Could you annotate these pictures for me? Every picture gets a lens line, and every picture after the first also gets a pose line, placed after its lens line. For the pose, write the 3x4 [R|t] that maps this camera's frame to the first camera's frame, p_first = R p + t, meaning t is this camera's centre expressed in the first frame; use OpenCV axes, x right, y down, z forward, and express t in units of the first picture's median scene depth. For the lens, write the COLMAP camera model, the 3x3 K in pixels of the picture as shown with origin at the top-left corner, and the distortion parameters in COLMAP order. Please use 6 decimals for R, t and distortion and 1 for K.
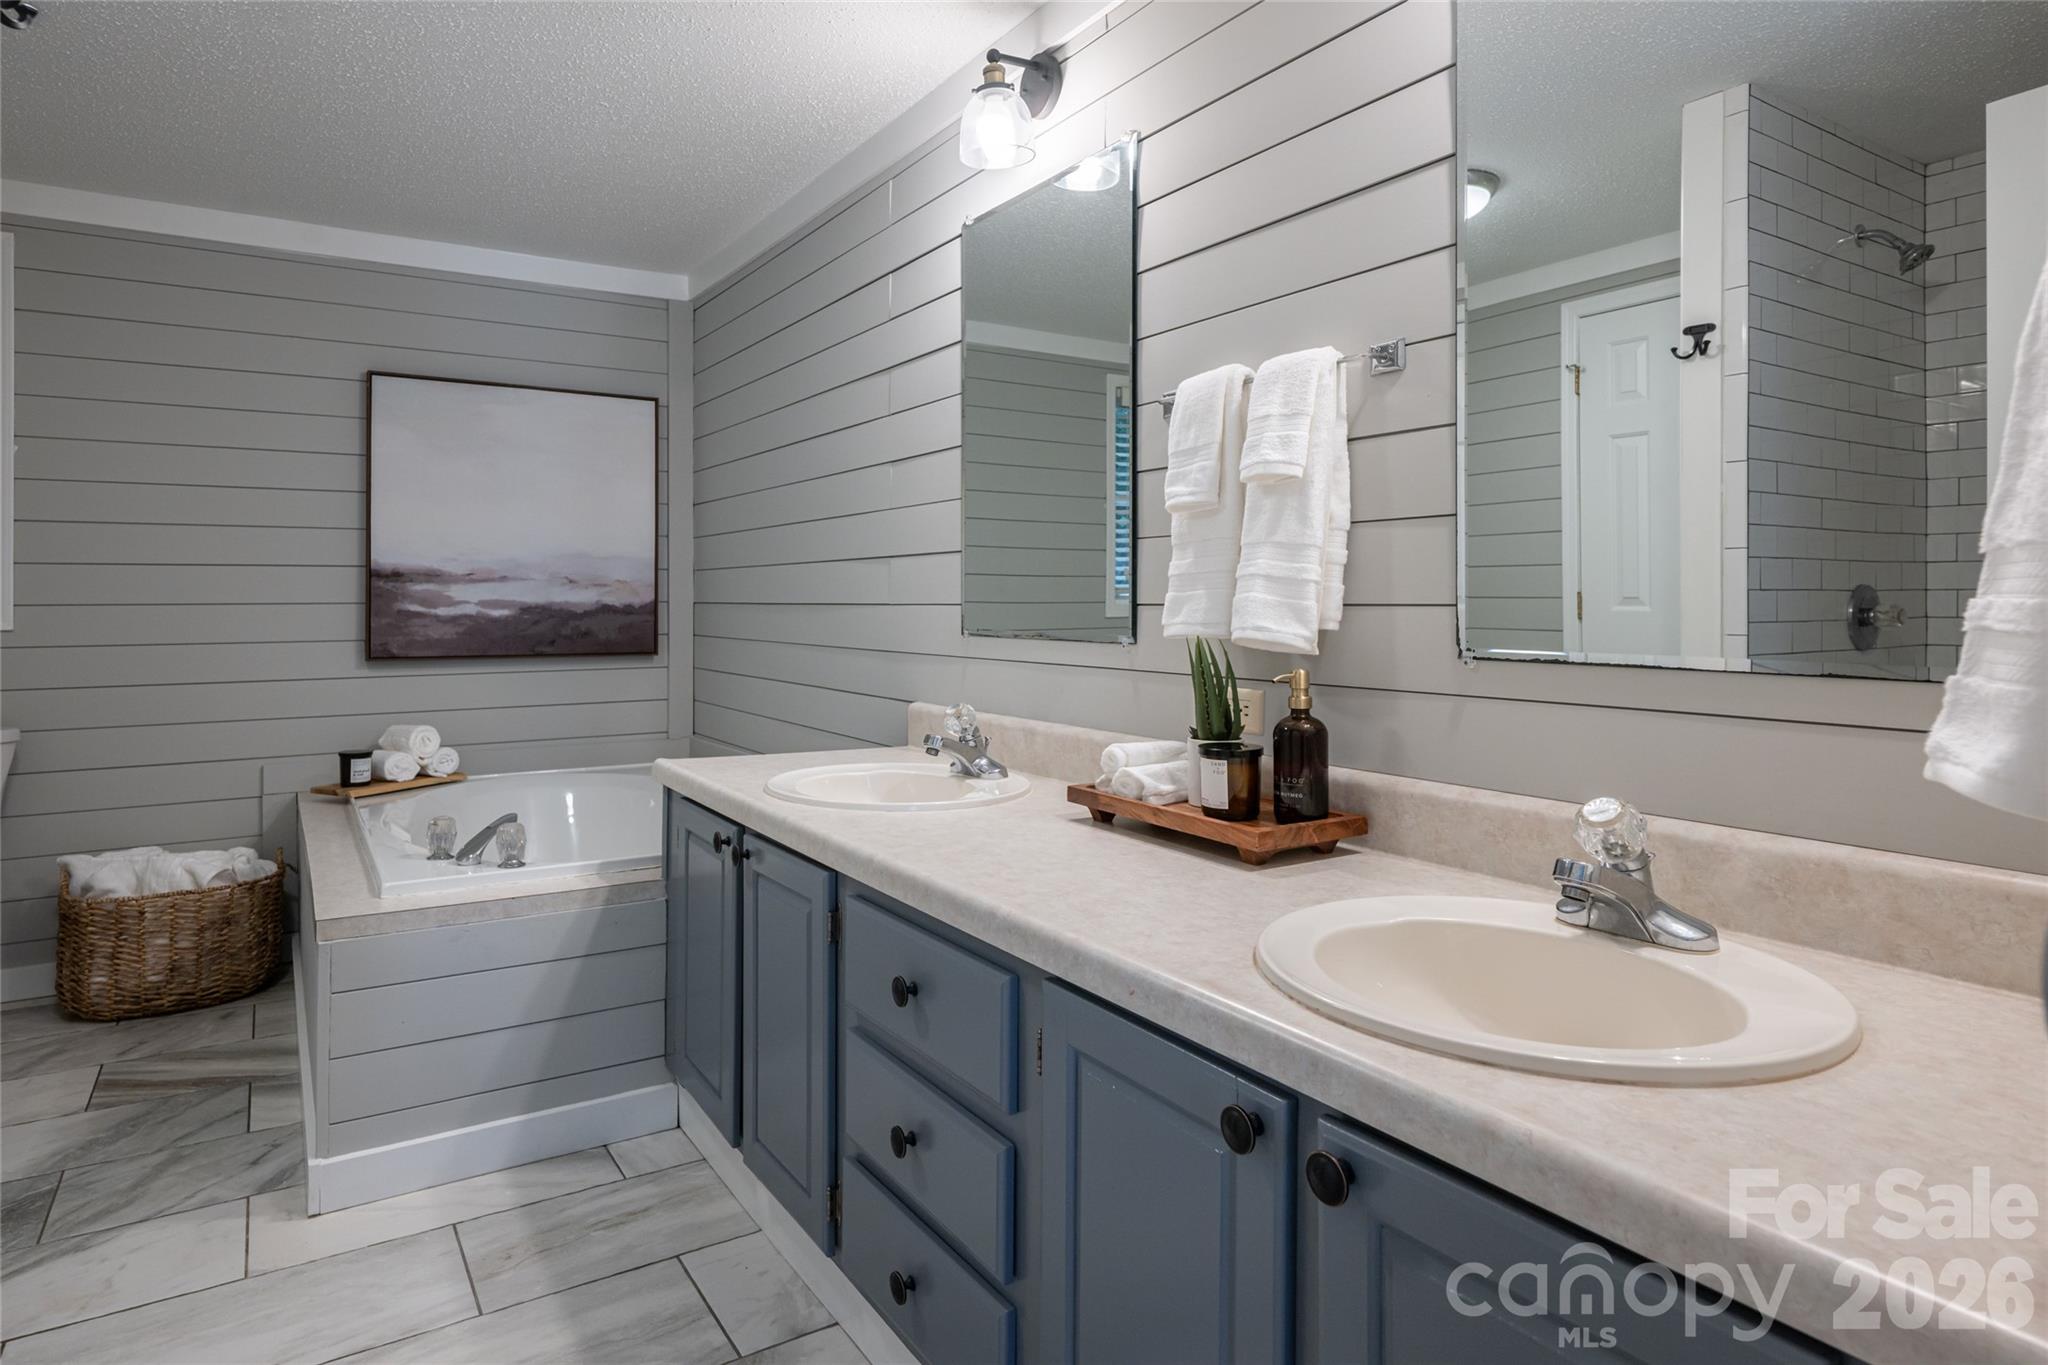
lens RADIAL K [[1152.3, 0, 958.5], [0, 1152.3, 584.3], [0, 0, 1]] dist [0.006149, 0.000419]
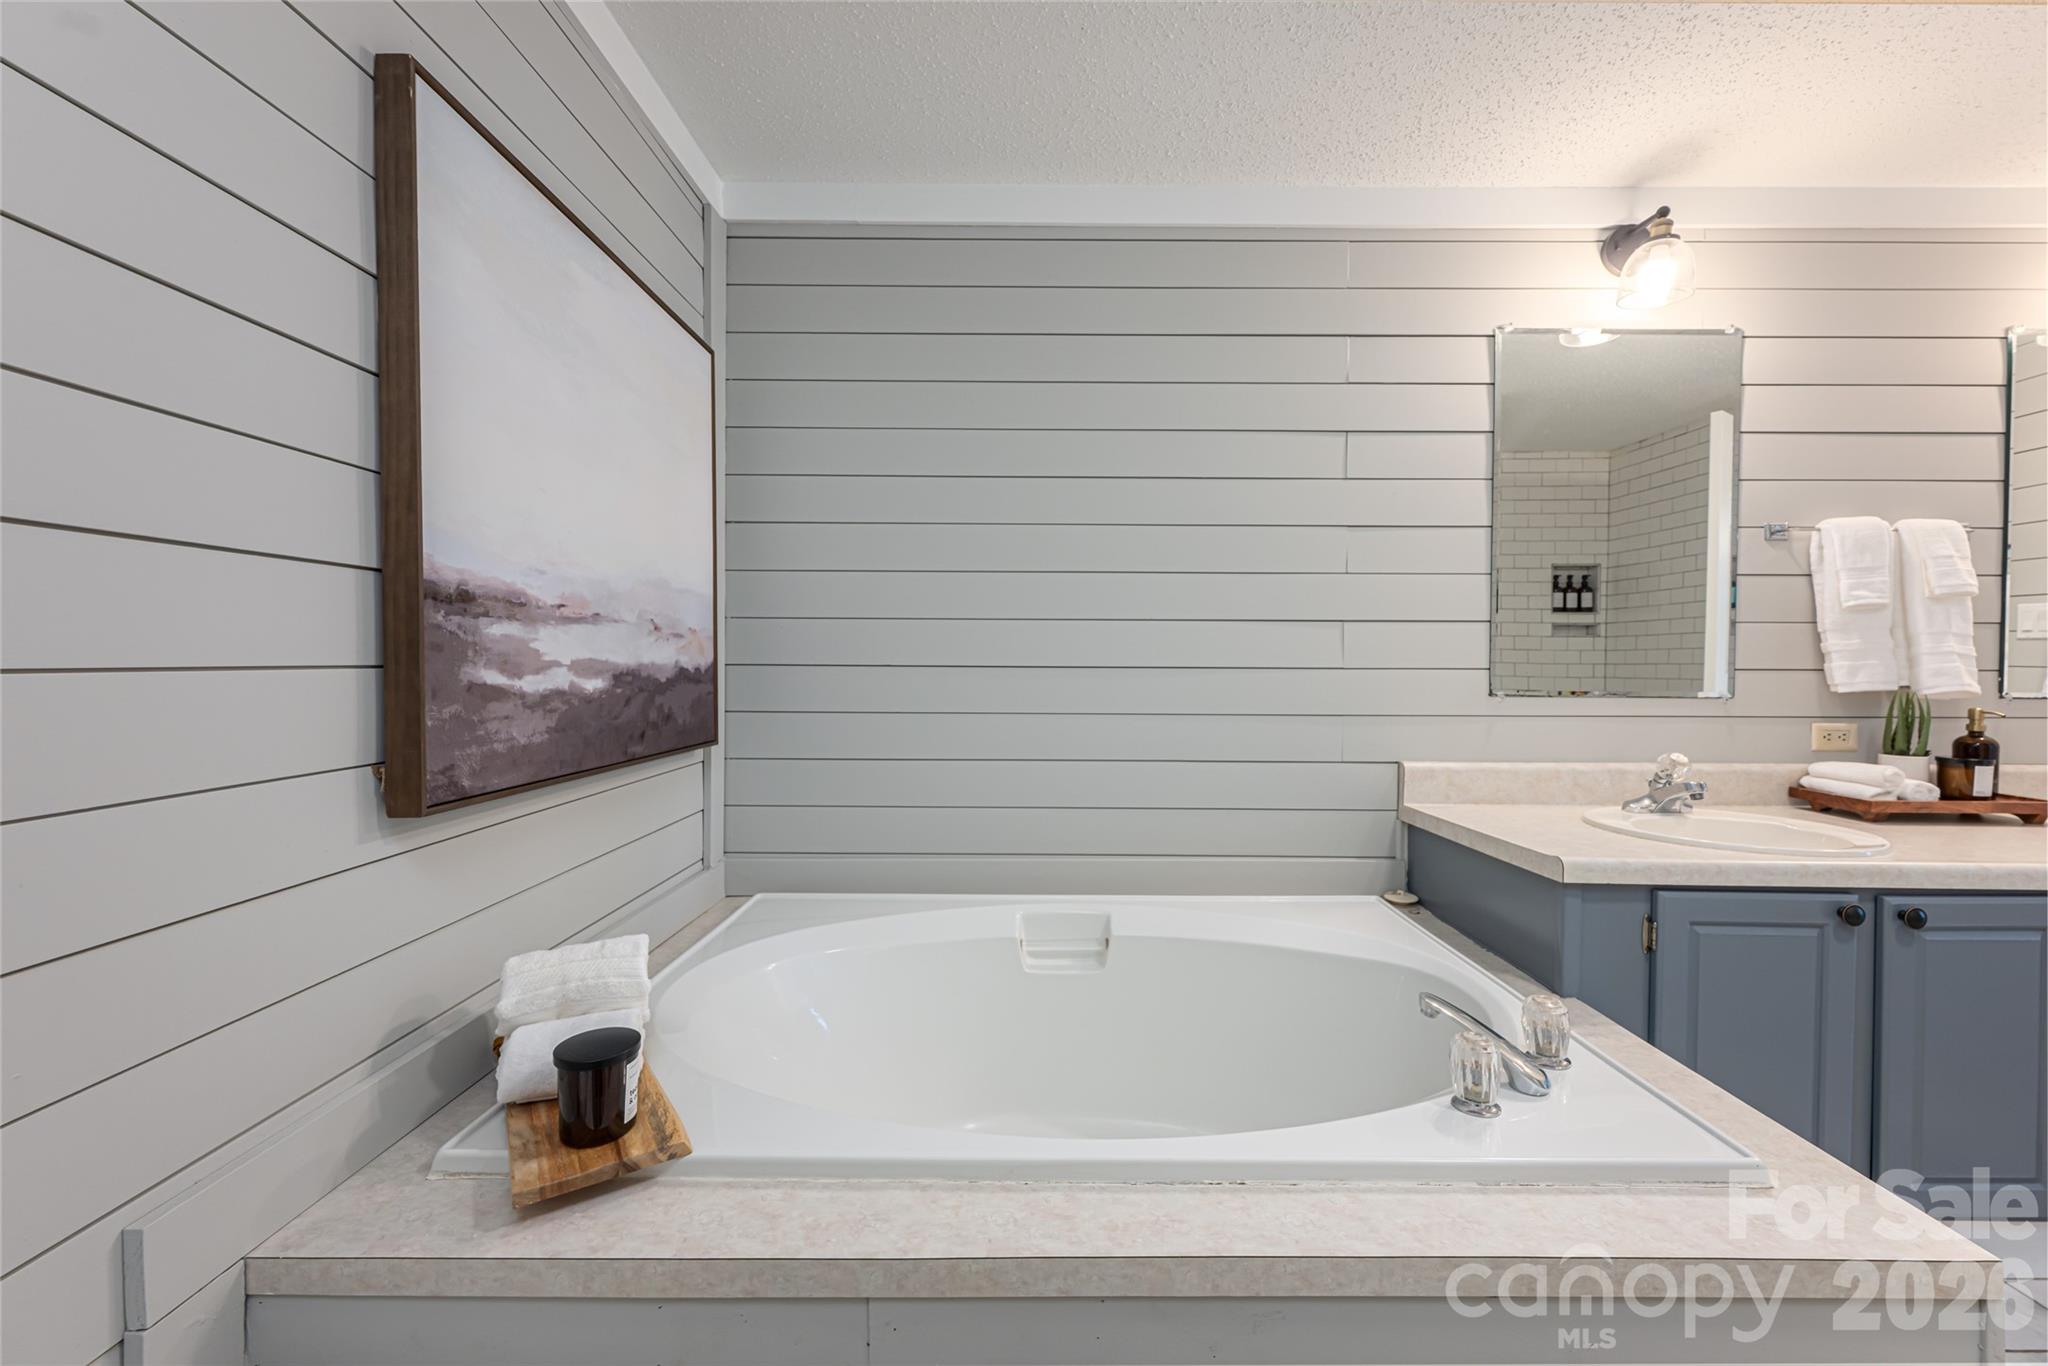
lens RADIAL K [[808.1, 0, 1028.3], [0, 808.1, 680.0], [0, 0, 1]] dist [0.000832, 0.000017]
pose [[0.519346, -0.014409, 0.854443, -0.617737], [-0.017156, 0.999481, 0.027283, 0.009809], [-0.854392, -0.028828, 0.518829, 0.666410]]
